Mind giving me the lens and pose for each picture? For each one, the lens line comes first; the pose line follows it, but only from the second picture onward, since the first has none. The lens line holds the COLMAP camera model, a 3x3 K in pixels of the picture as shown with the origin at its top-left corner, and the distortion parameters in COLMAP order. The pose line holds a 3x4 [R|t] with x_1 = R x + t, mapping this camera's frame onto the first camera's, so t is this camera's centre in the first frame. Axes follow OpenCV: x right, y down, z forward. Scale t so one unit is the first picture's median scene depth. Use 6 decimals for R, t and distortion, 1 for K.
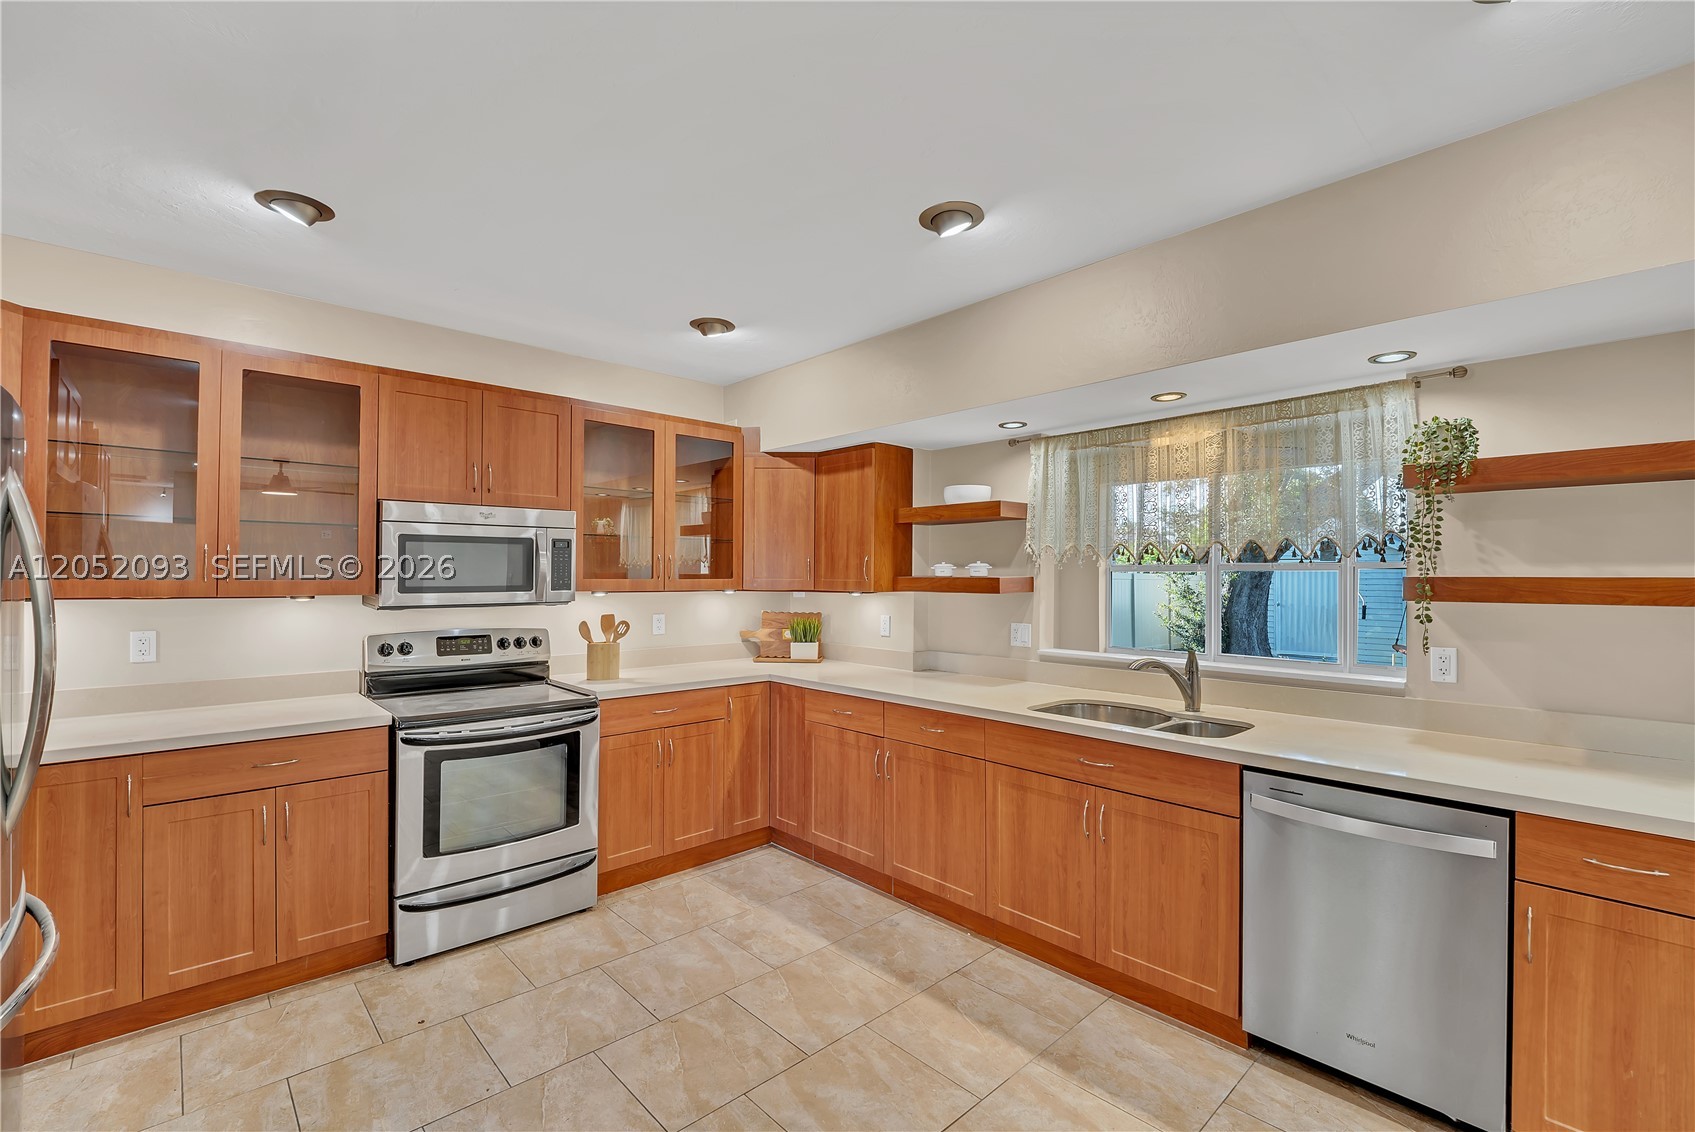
lens RADIAL K [[724.1, 0, 853.6], [0, 724.1, 570.7], [0, 0, 1]] dist [0.000165, -0.011178]
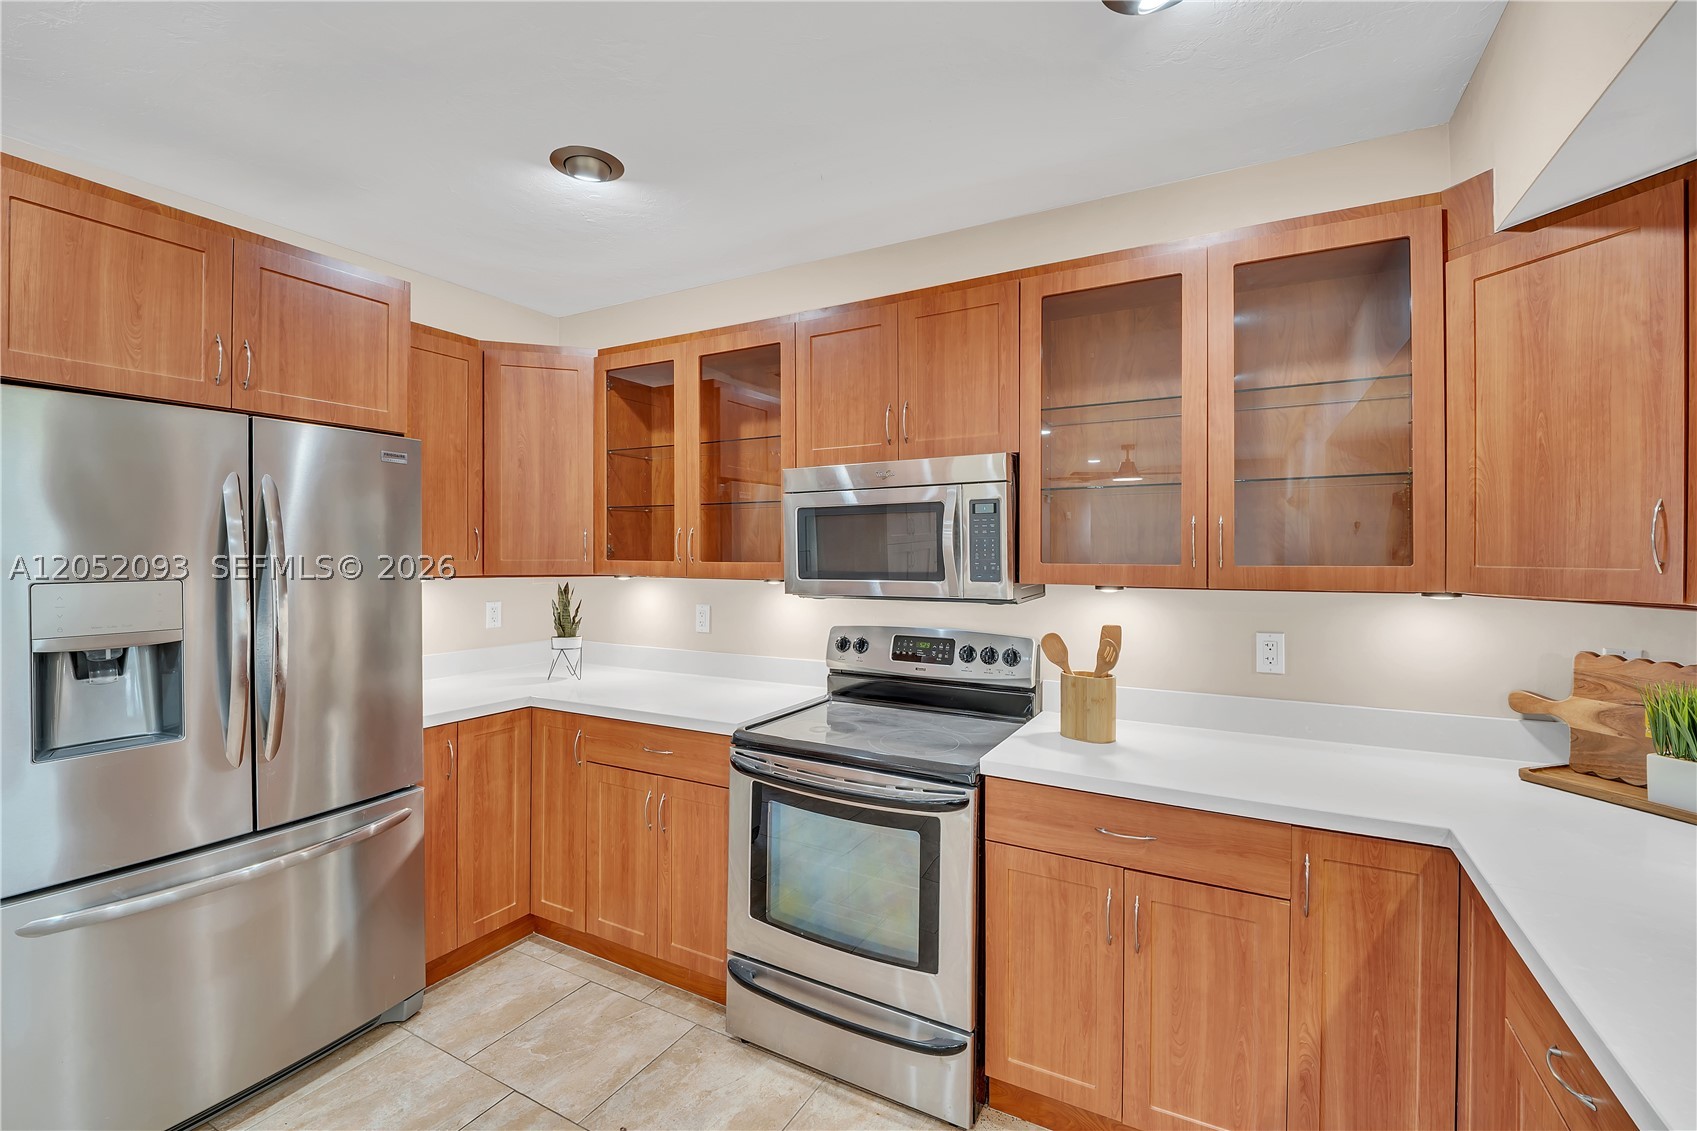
lens RADIAL K [[724.9, 0, 858.1], [0, 724.9, 552.7], [0, 0, 1]] dist [0.000165, -0.011178]
pose [[0.308581, -0.002864, -0.951194, 0.165695], [0.009726, 0.999953, 0.000144, 0.001330], [0.951148, -0.009296, 0.308595, 0.741786]]
